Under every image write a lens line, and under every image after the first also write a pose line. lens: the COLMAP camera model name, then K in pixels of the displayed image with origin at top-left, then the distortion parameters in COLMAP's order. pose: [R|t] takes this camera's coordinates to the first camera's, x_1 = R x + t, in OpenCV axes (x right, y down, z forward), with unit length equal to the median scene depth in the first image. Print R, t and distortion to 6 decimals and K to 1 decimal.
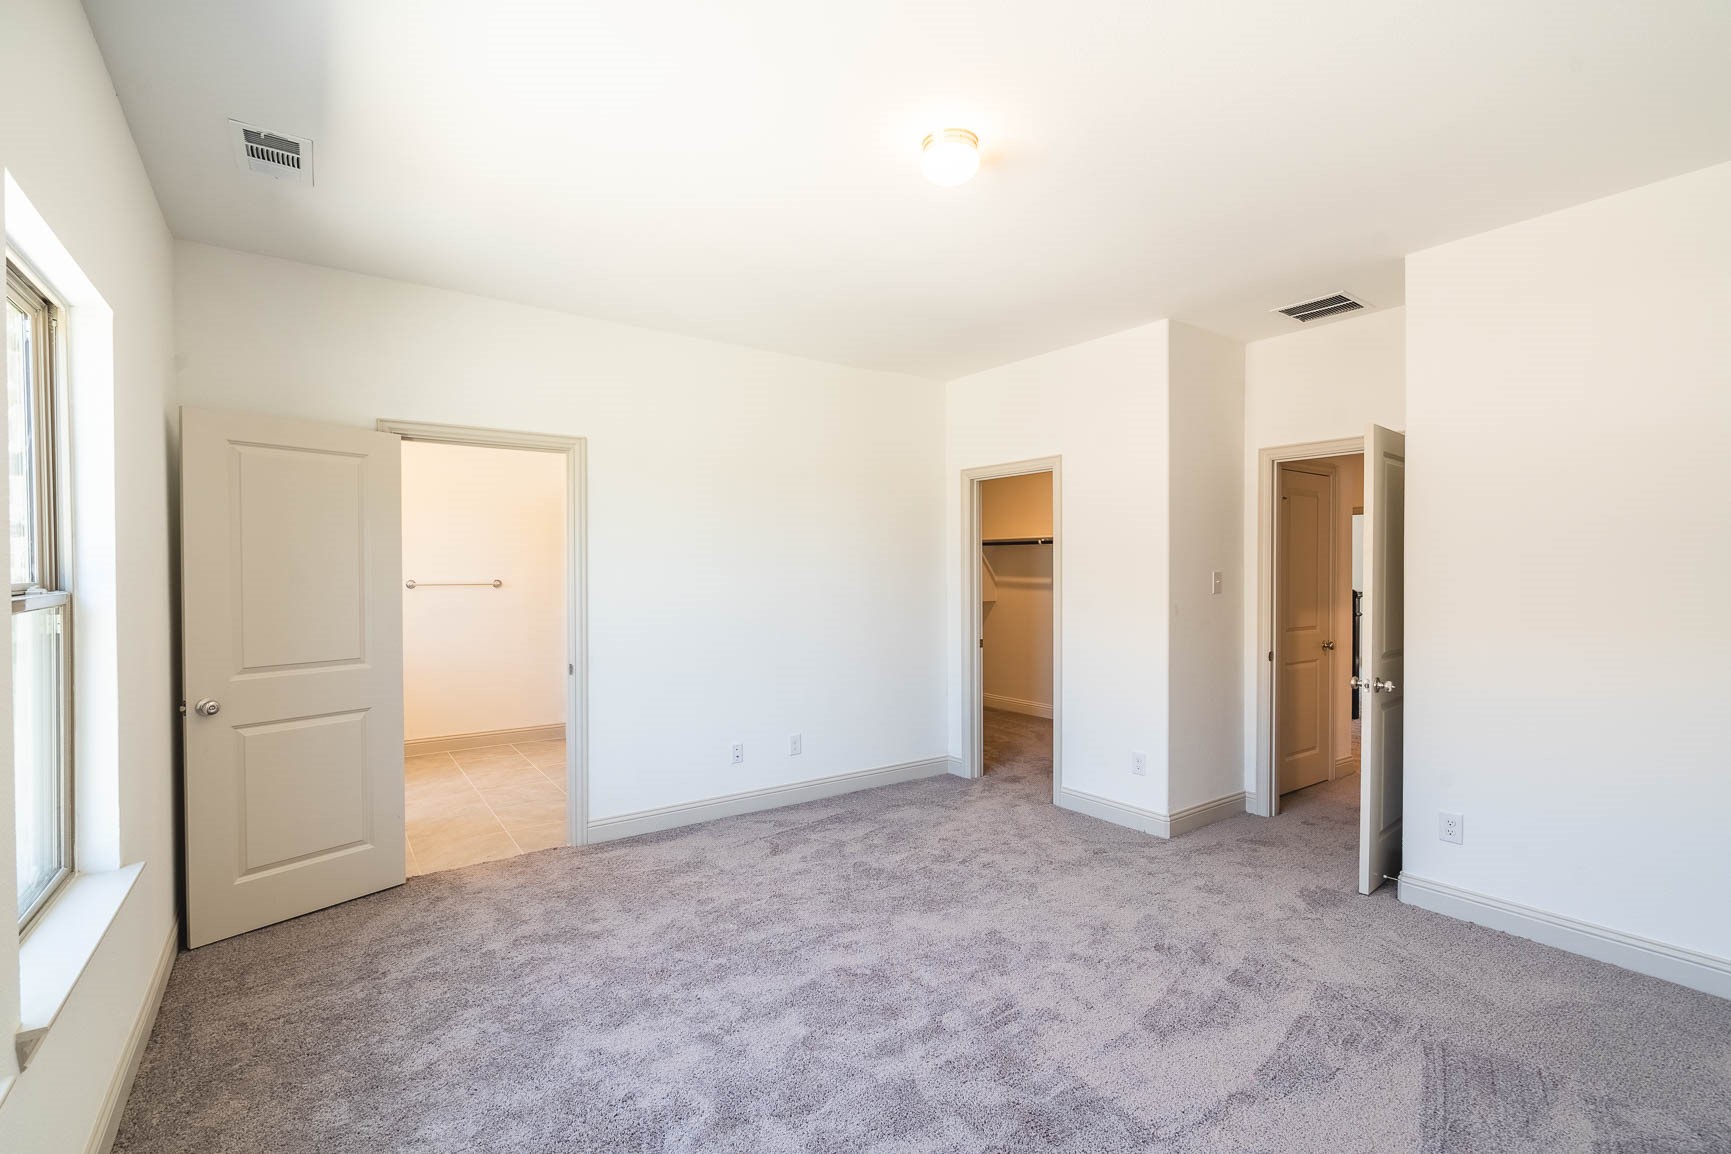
lens RADIAL K [[786.1, 0, 866.7], [0, 786.1, 575.2], [0, 0, 1]] dist [-0.008051, 0.000676]
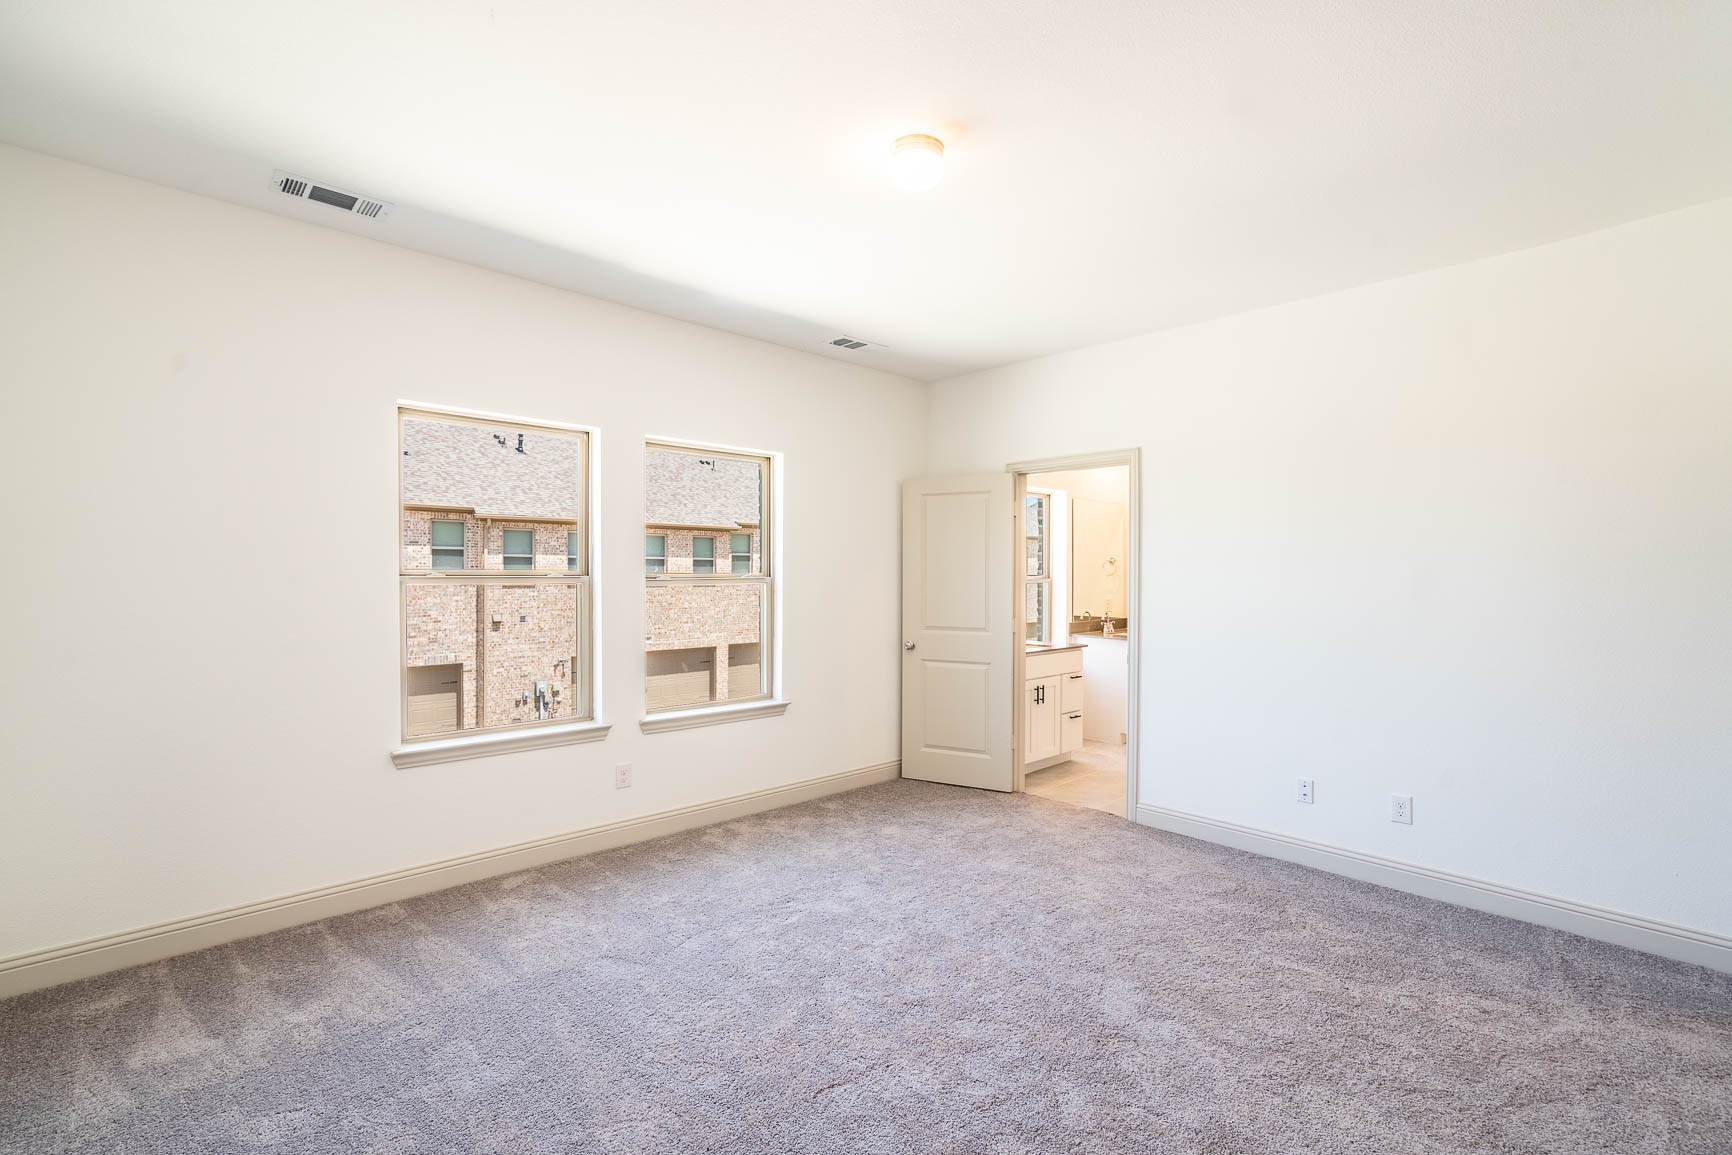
lens RADIAL K [[780.1, 0, 851.7], [0, 780.1, 574.3], [0, 0, 1]] dist [0.000143, 0.000063]
pose [[0.120028, 0.006353, -0.992750, 0.749096], [-0.010454, 0.999932, 0.005135, -0.001560], [0.992716, 0.009762, 0.120086, 0.537584]]
